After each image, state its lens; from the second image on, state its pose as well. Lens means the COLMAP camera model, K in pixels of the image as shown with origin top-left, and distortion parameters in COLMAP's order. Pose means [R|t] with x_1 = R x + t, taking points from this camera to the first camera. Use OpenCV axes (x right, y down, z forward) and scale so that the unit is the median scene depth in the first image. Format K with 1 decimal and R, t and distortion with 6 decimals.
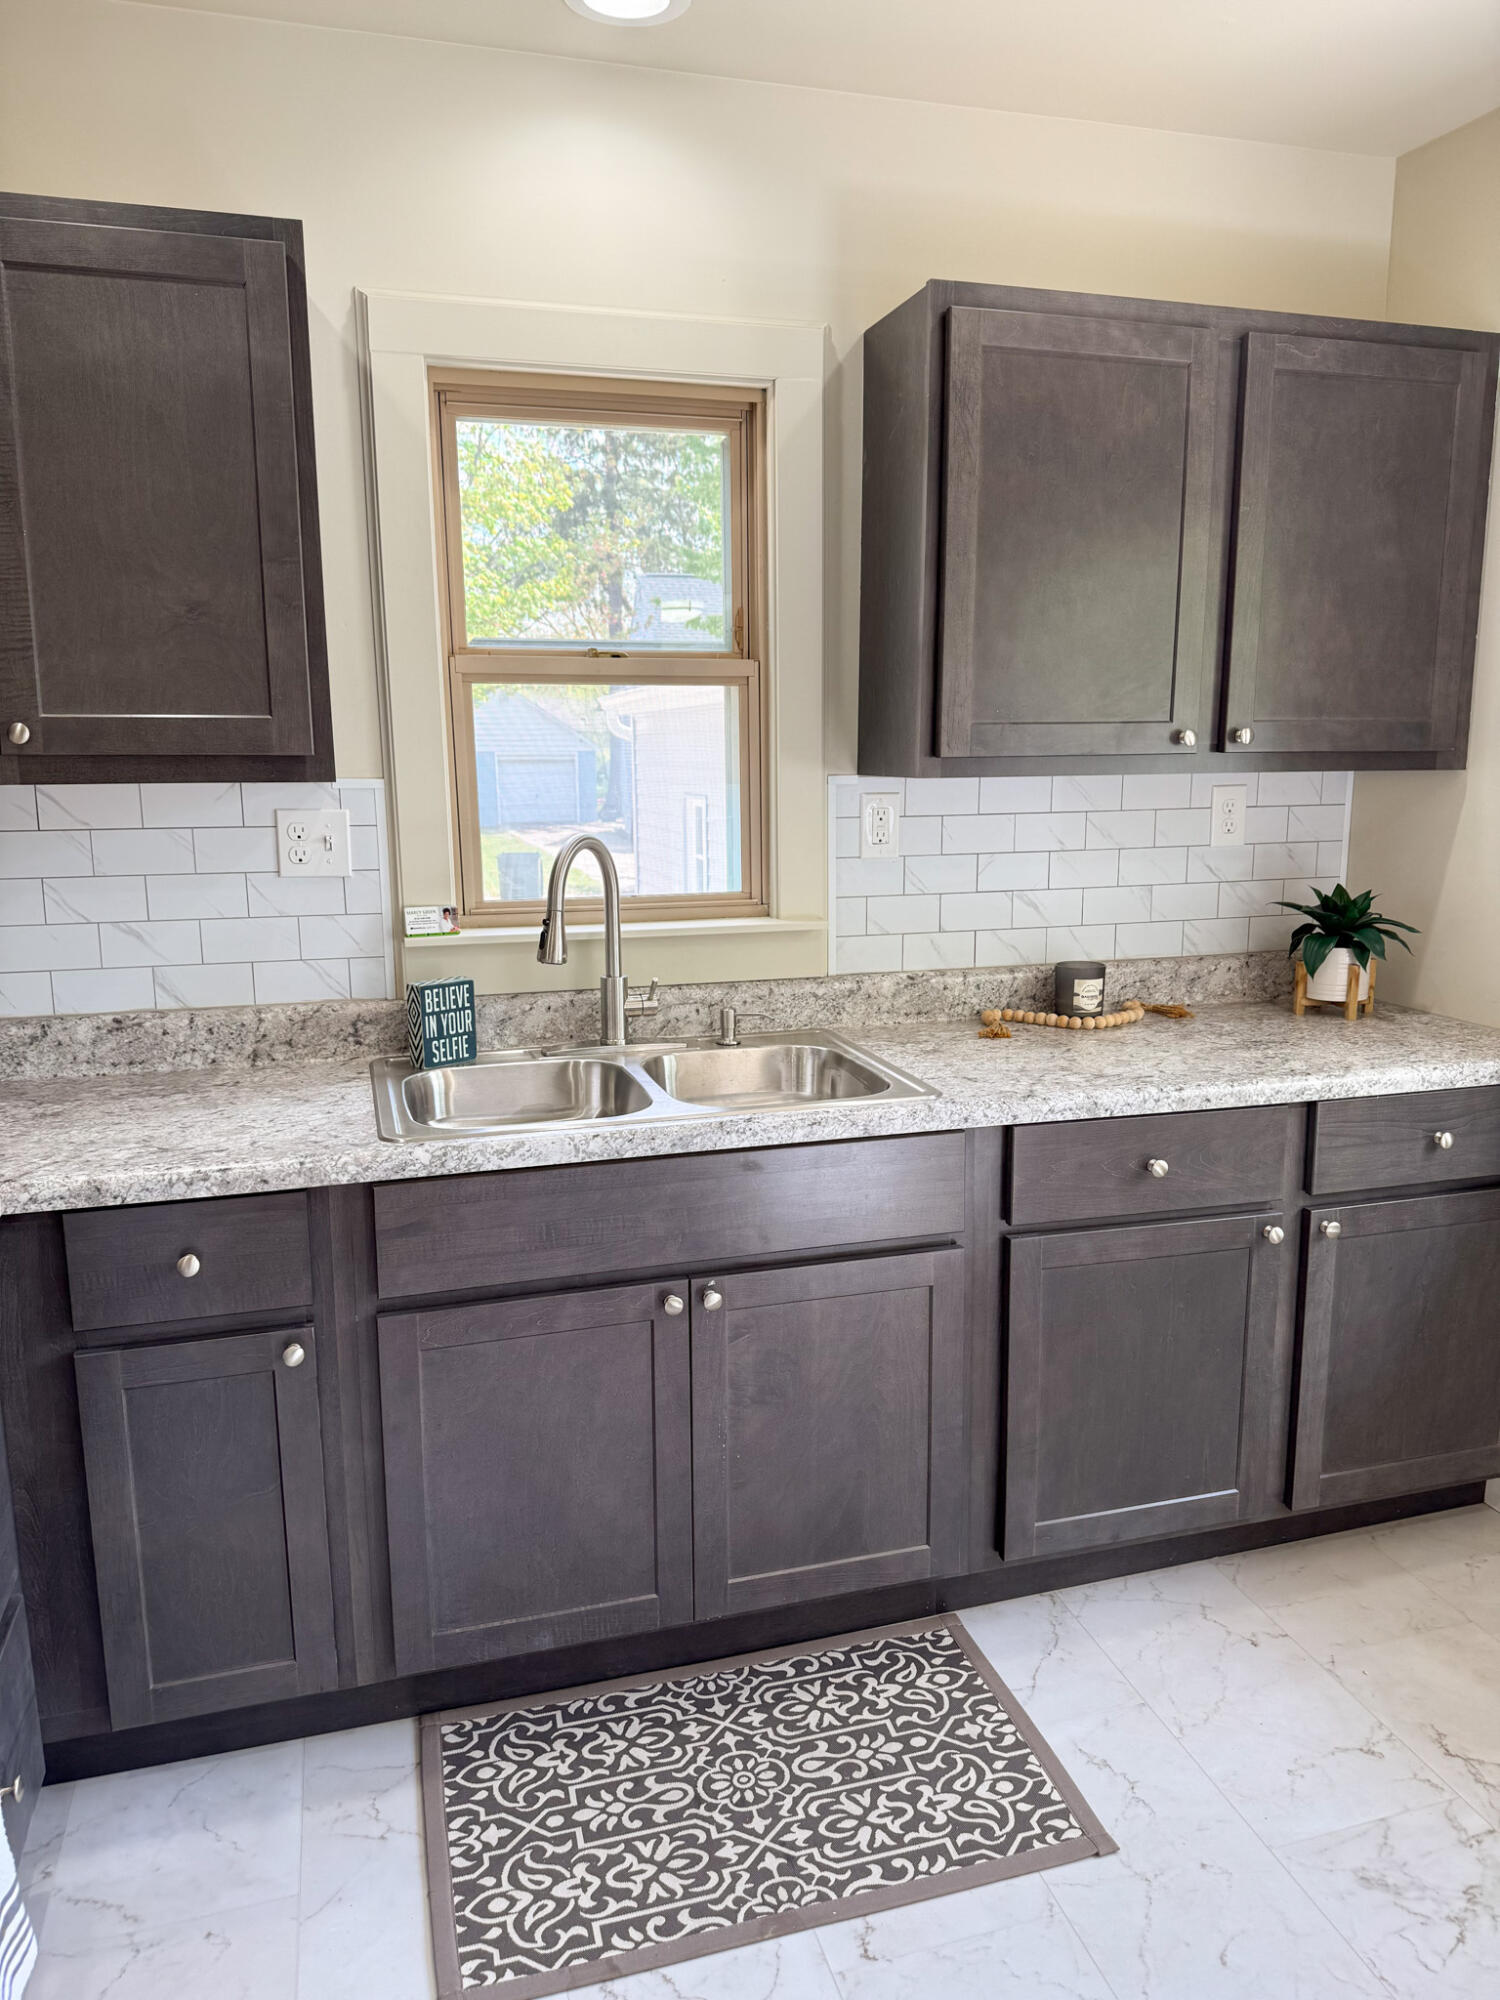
lens RADIAL K [[1425.6, 0, 755.8], [0, 1425.6, 1005.2], [0, 0, 1]] dist [0.065380, -0.075003]
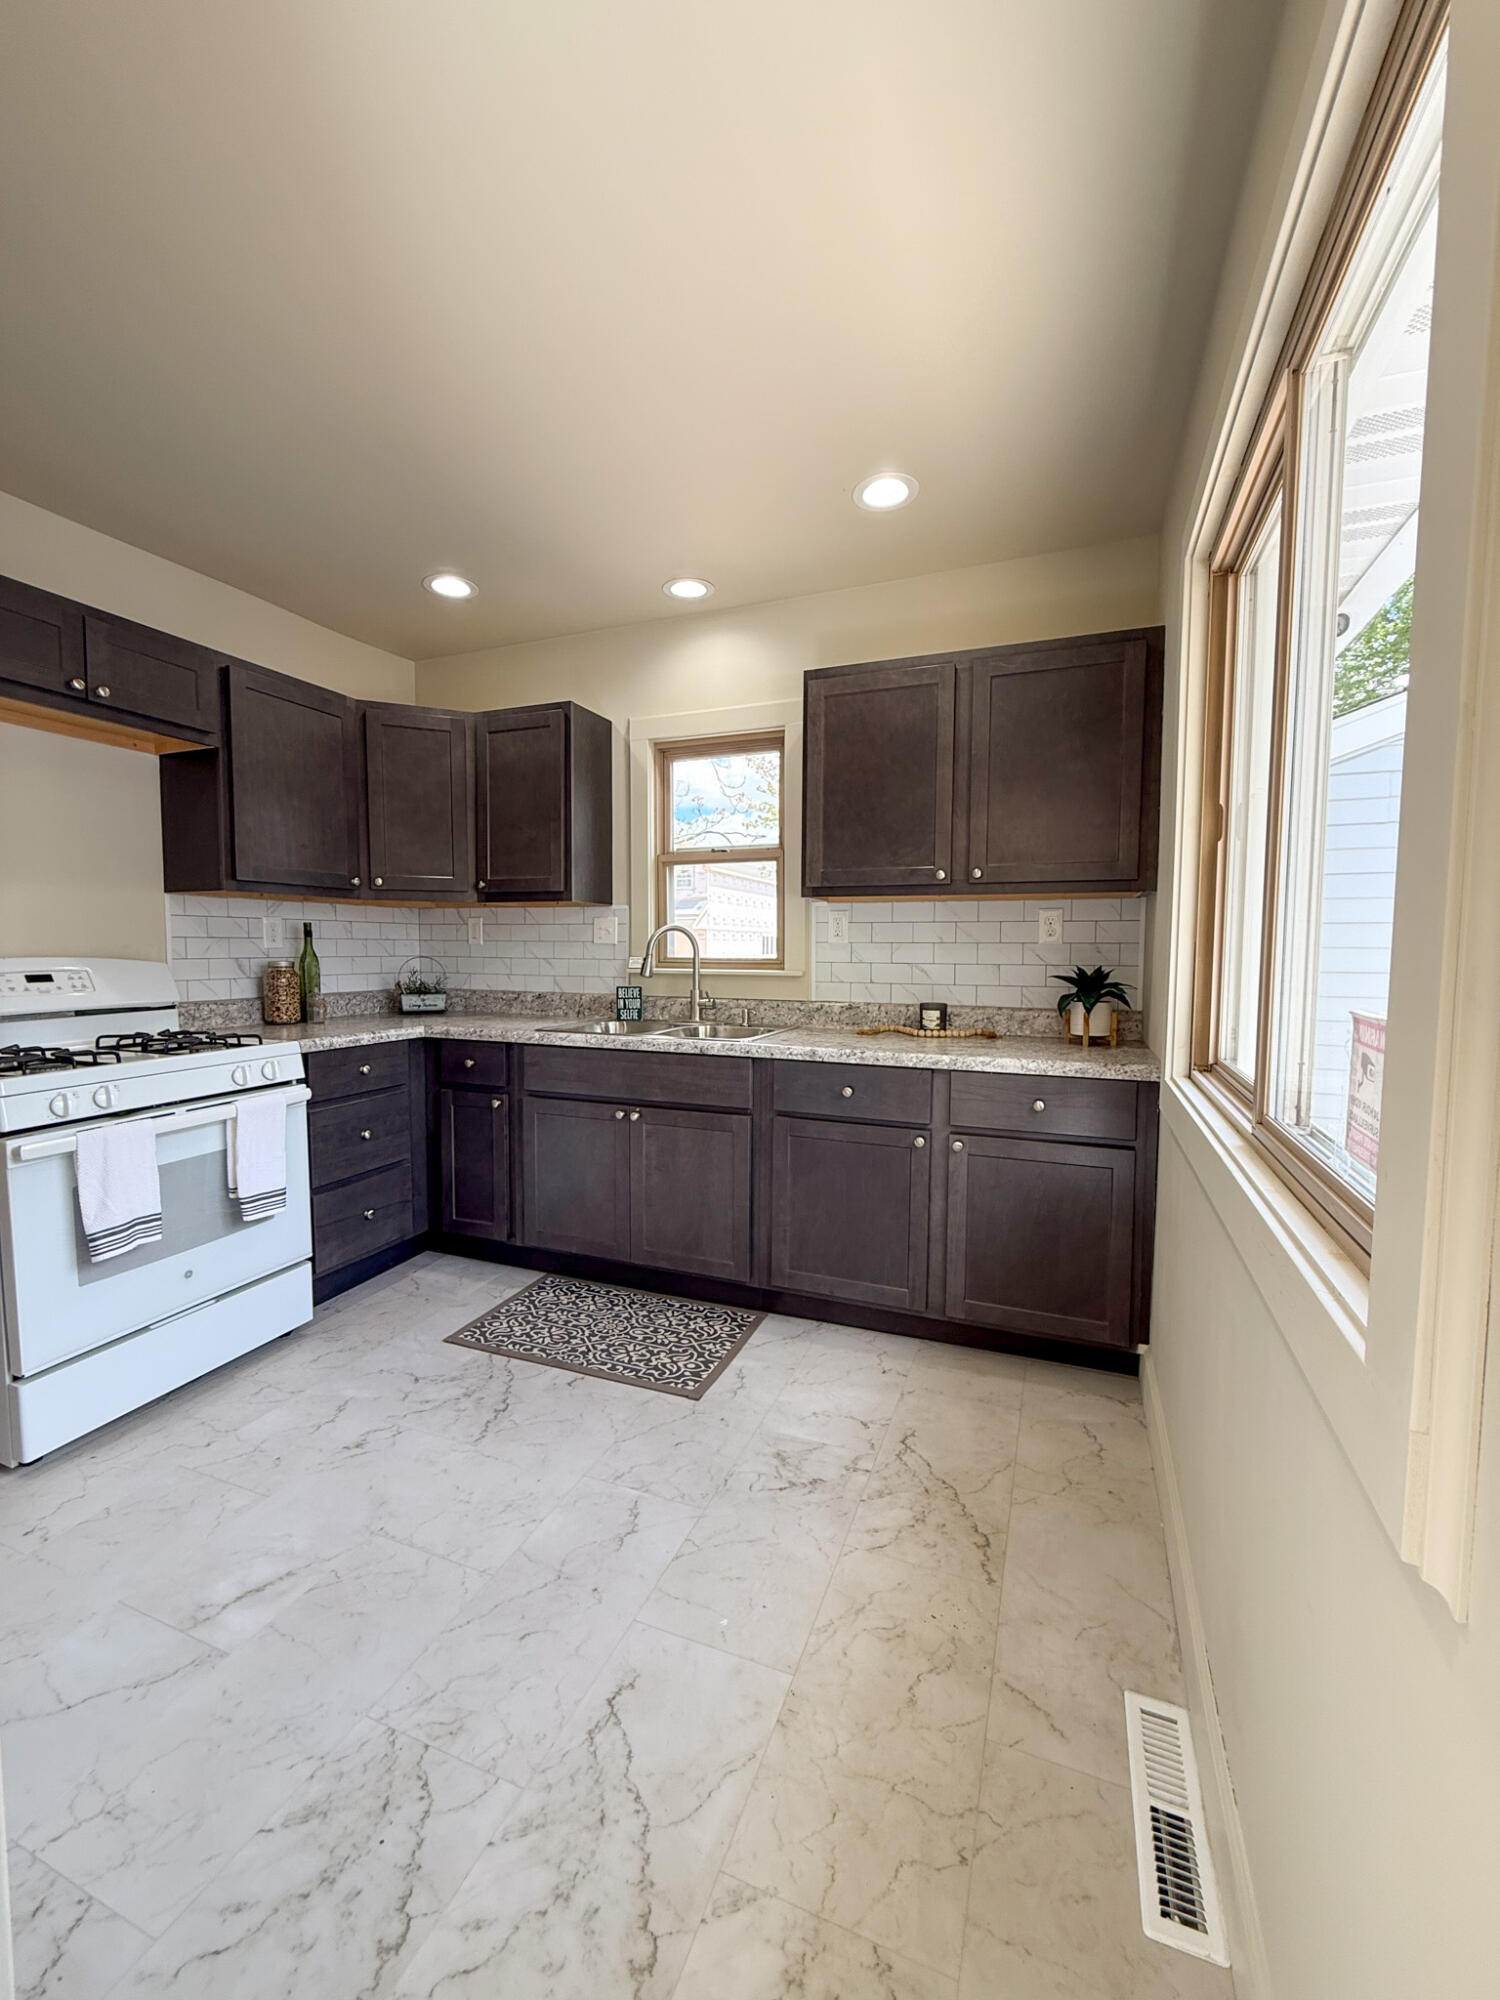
lens RADIAL K [[800.6, 0, 750.0], [0, 800.6, 1000.0], [0, 0, 1]] dist [0.000979, 0.000018]
pose [[0.783944, 0.051229, -0.618714, 0.792308], [-0.121173, 0.990049, -0.071558, 0.080163], [0.608891, 0.131069, 0.782351, 0.071437]]
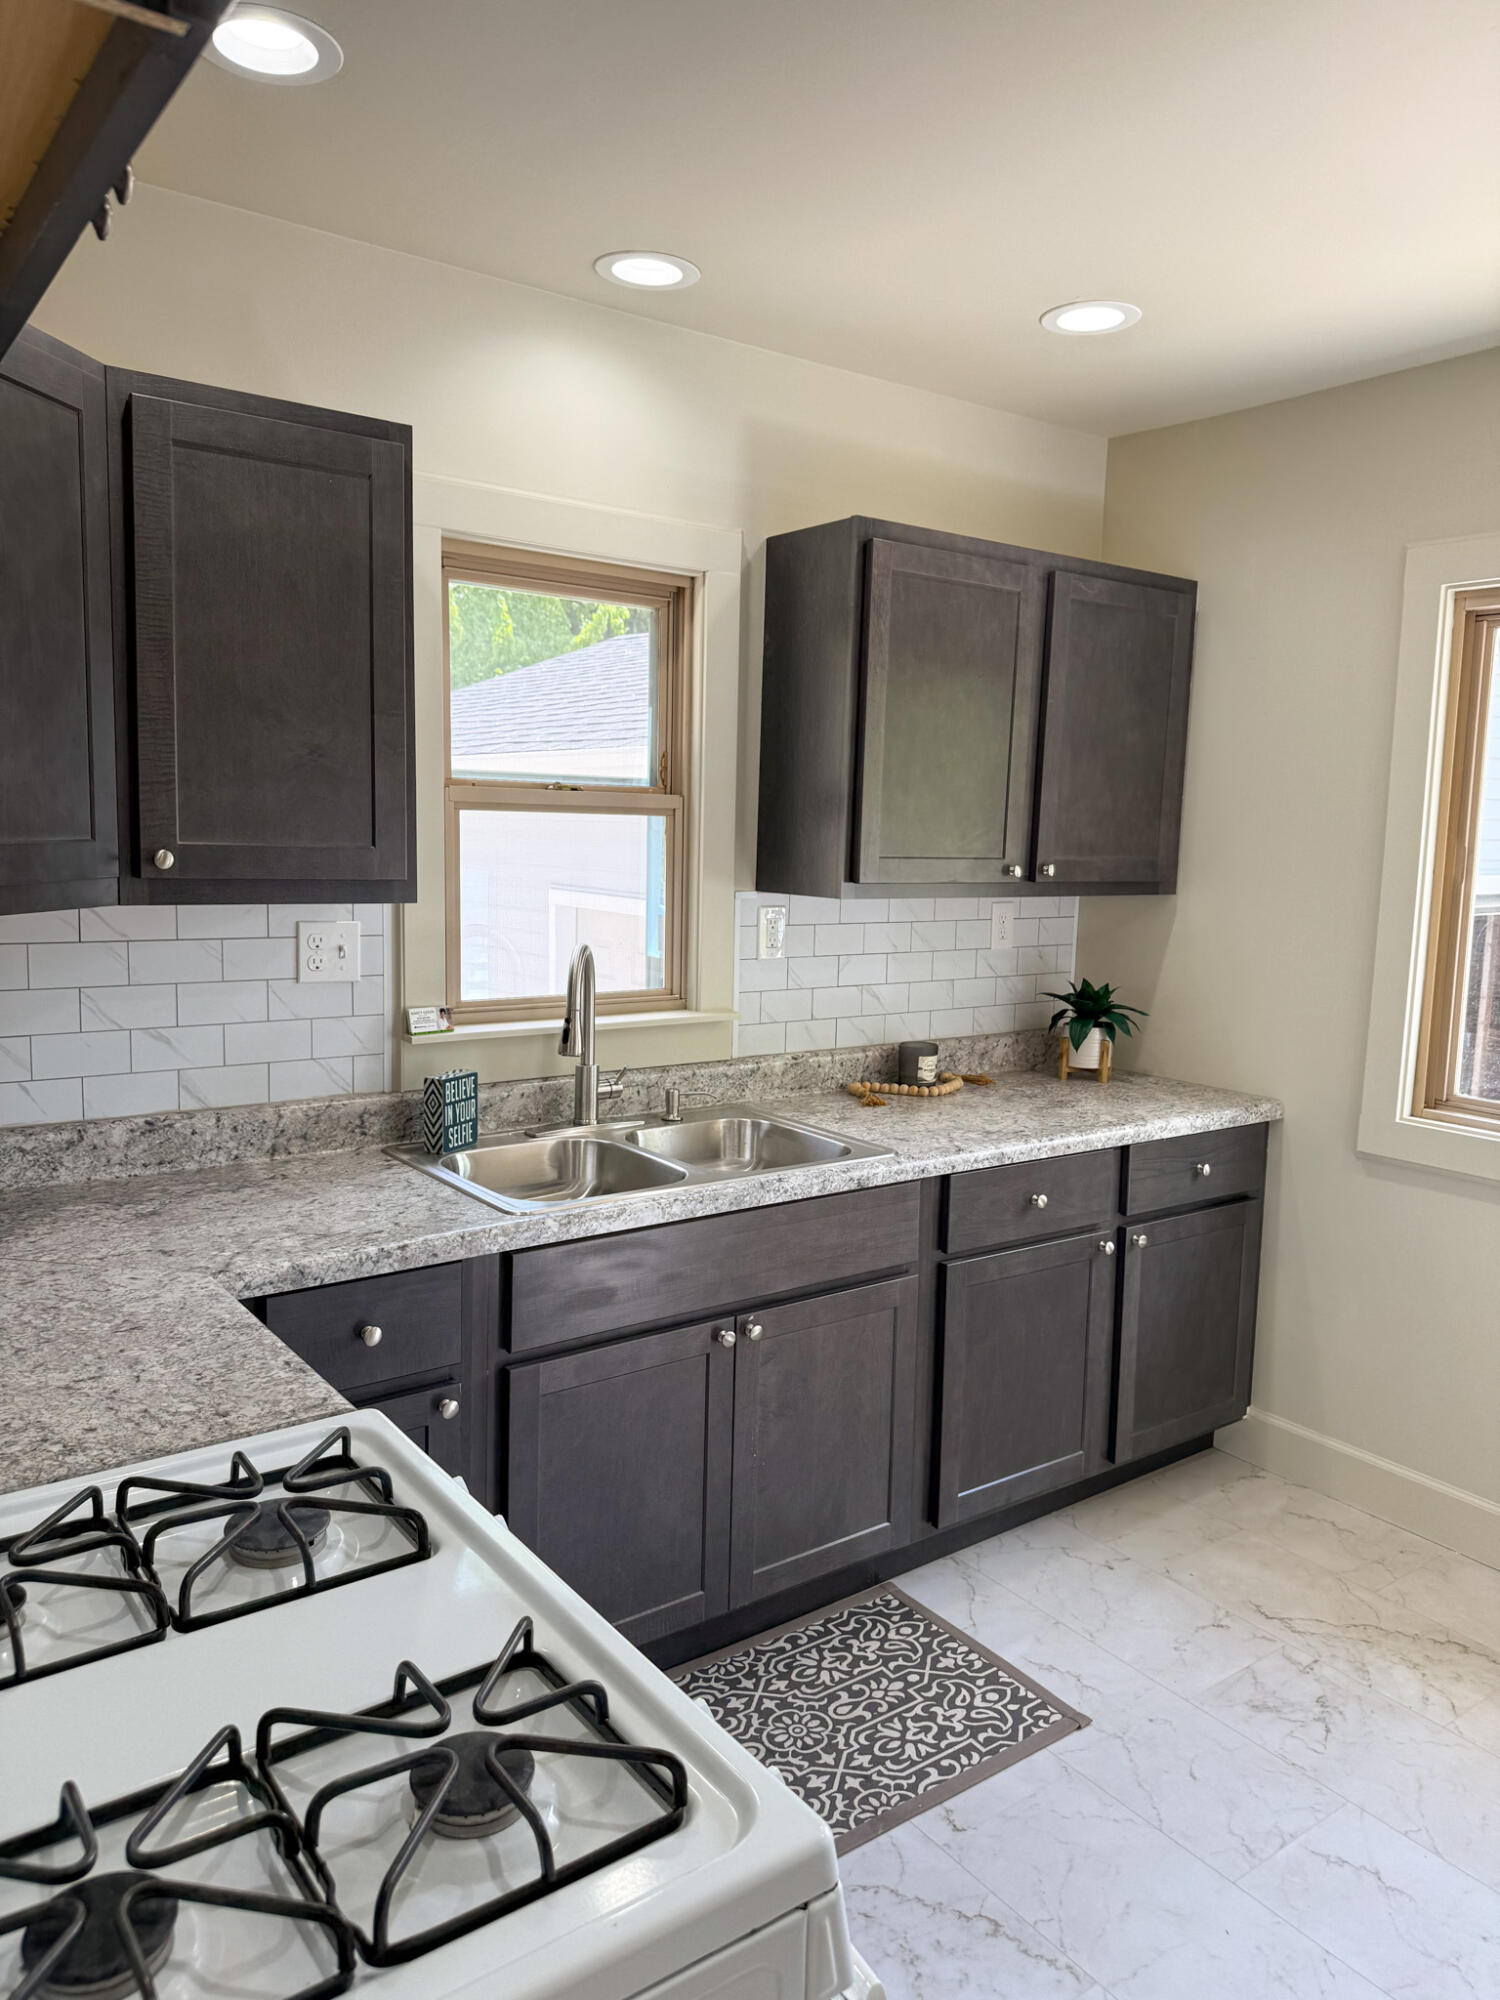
lens RADIAL K [[1420.1, 0, 750.0], [0, 1420.1, 1000.0], [0, 0, 1]] dist [0.116566, -0.192991]
pose [[0.939855, -0.012781, 0.341334, -0.390259], [0.030883, 0.998387, -0.047650, -0.014811], [-0.340174, 0.055326, 0.938734, -0.133811]]
